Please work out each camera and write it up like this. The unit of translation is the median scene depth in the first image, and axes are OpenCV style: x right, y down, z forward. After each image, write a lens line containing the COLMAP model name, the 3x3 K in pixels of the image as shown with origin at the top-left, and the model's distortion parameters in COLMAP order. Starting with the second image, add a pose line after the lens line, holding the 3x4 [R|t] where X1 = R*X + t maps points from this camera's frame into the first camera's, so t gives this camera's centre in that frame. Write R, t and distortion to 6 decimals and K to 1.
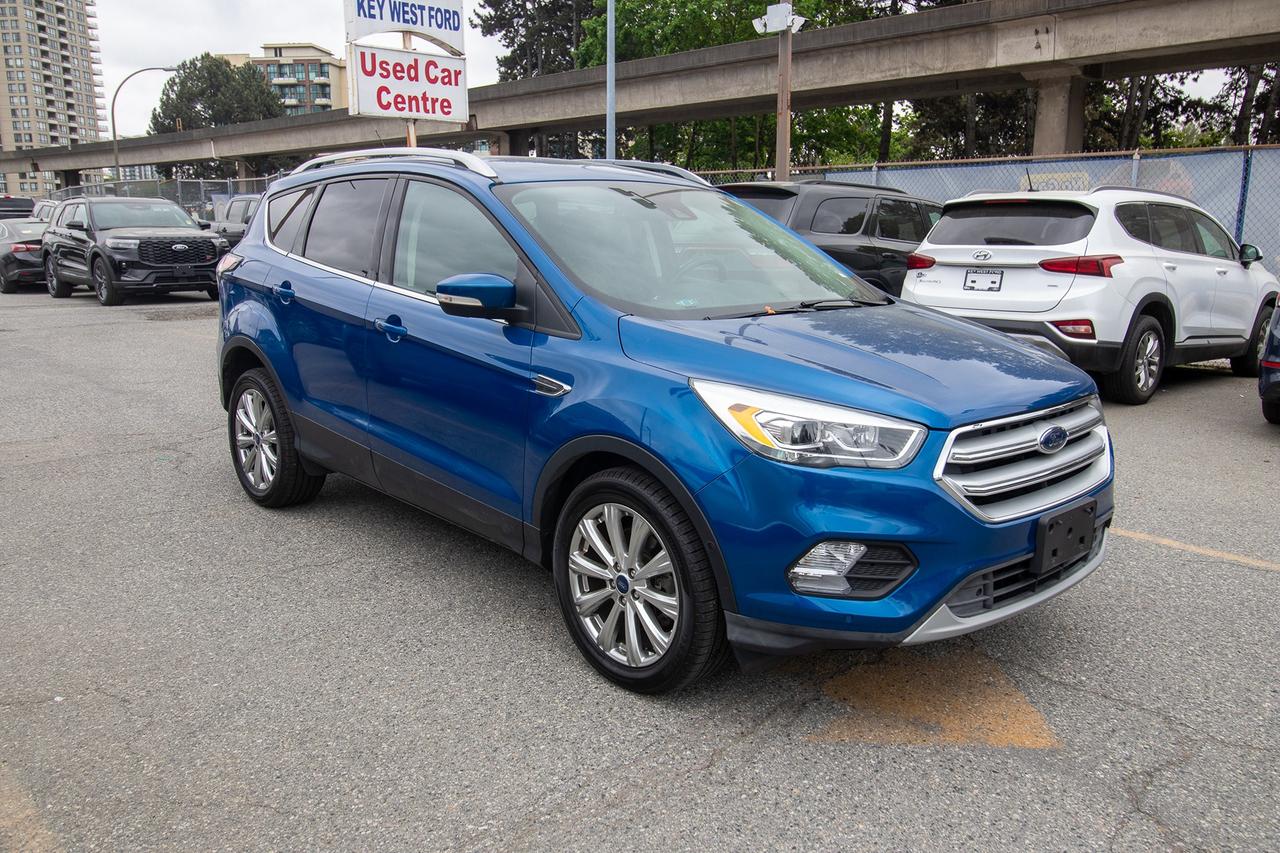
lens RADIAL K [[1009.1, 0, 645.9], [0, 1009.1, 424.4], [0, 0, 1]] dist [0.015219, -0.004351]
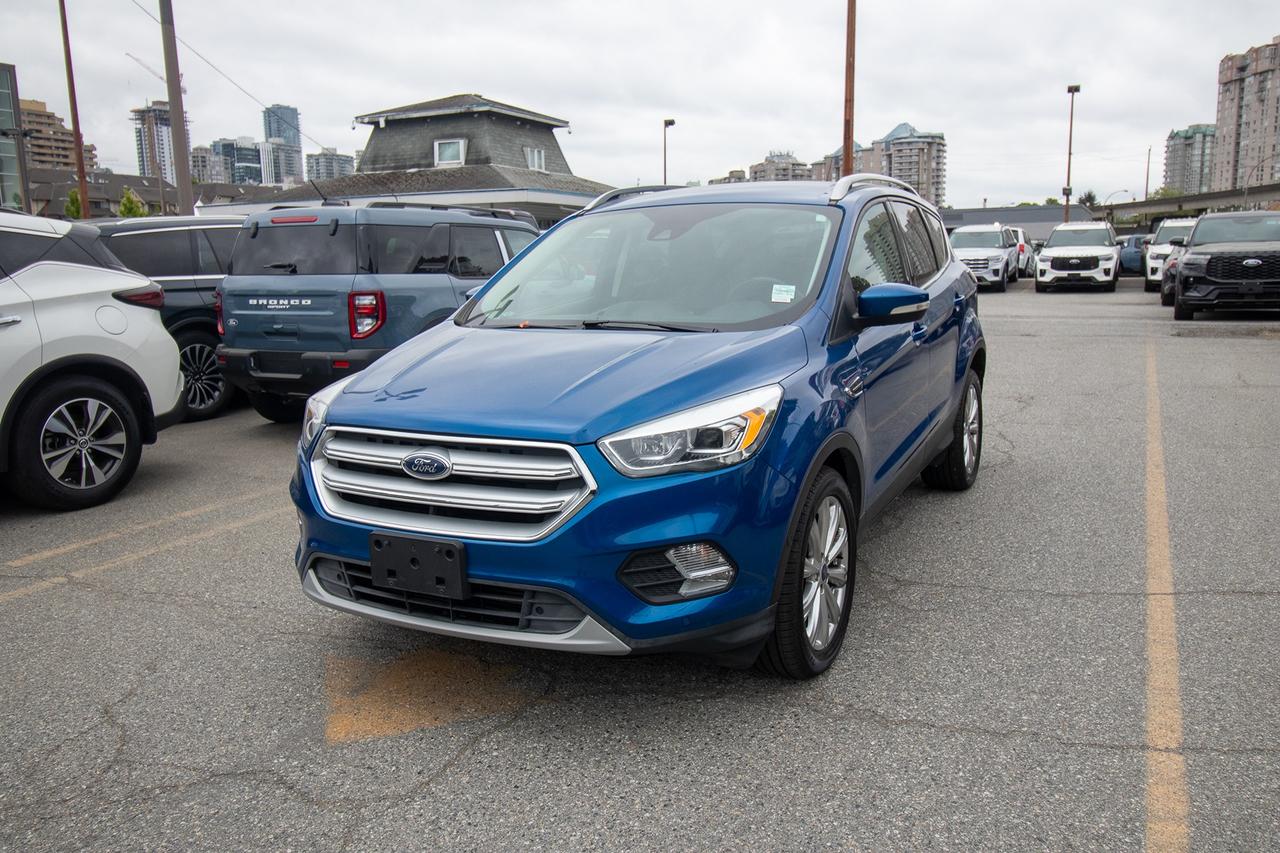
lens RADIAL K [[1009.1, 0, 645.9], [0, 1009.1, 424.4], [0, 0, 1]] dist [0.015219, -0.004351]
pose [[0.342014, 0.146514, -0.928203, 0.205243], [-0.159256, 0.982519, 0.096406, -0.022695], [0.926101, 0.114850, 0.359368, 0.126050]]
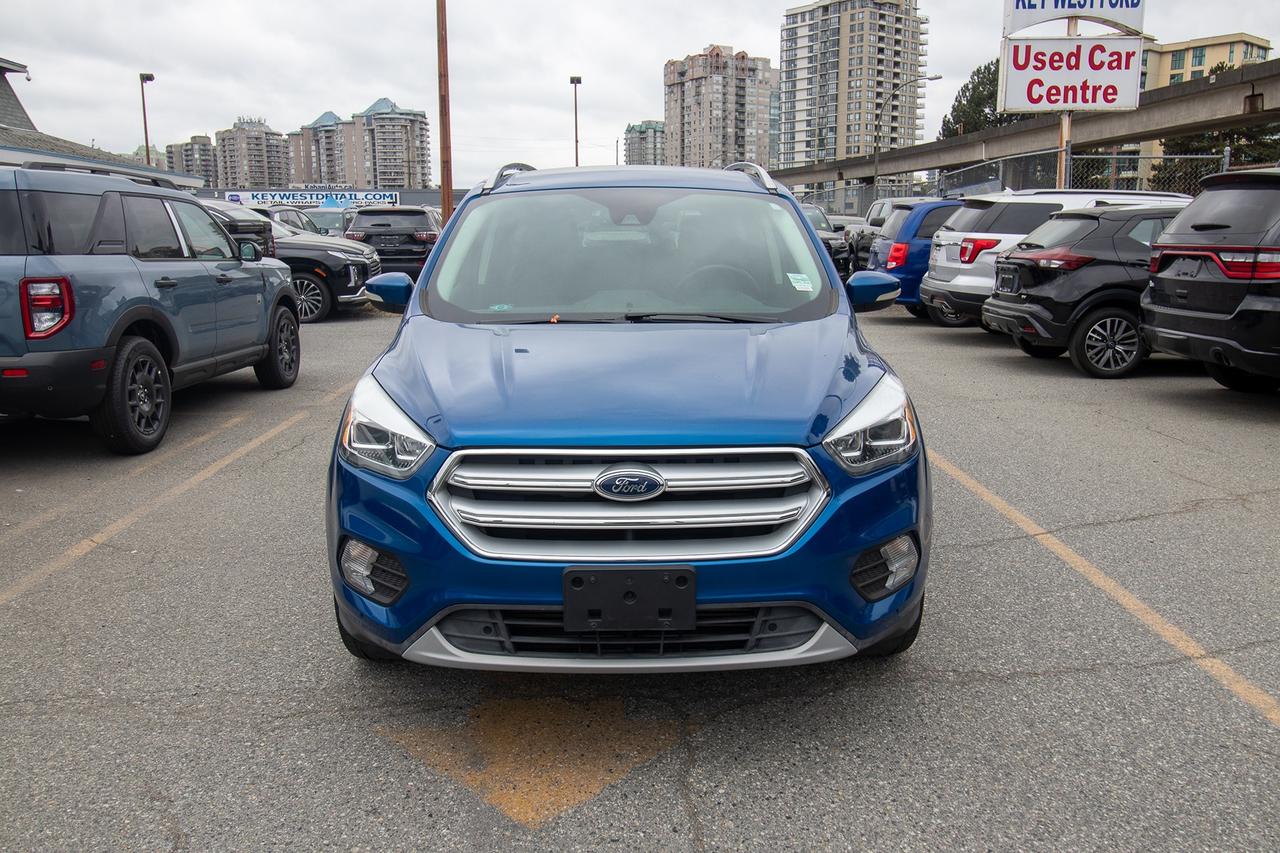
lens RADIAL K [[1026.7, 0, 652.0], [0, 1026.7, 424.2], [0, 0, 1]] dist [0.016556, -0.006226]
pose [[0.744071, 0.121265, -0.657003, 0.146420], [-0.123340, 0.991419, 0.043304, -0.011334], [0.656616, 0.048814, 0.752643, 0.053779]]
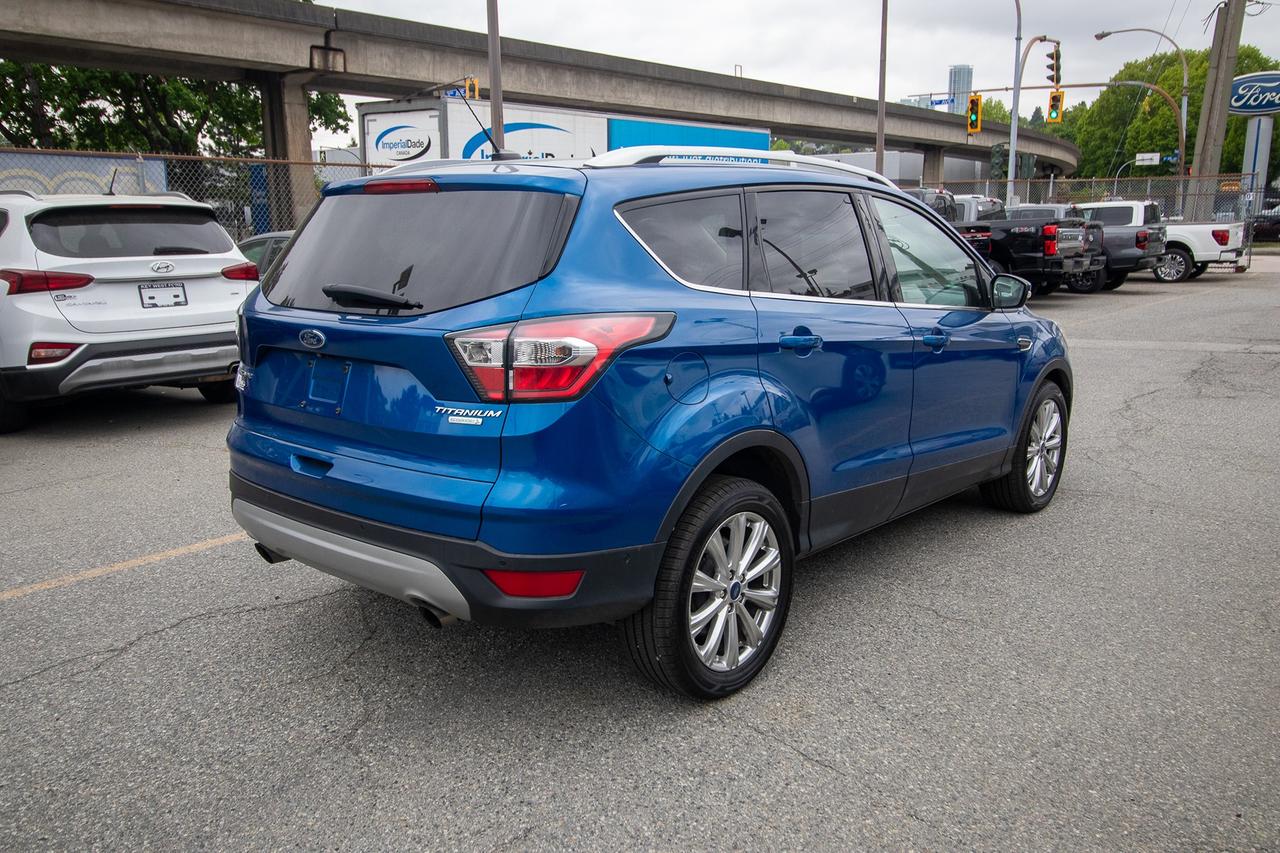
lens RADIAL K [[1009.1, 0, 645.9], [0, 1009.1, 424.4], [0, 0, 1]] dist [0.015219, -0.004351]
pose [[-0.119667, -0.197866, 0.972897, -0.246452], [0.195383, 0.956082, 0.218478, -0.059012], [-0.973399, 0.216233, -0.075752, 0.274857]]
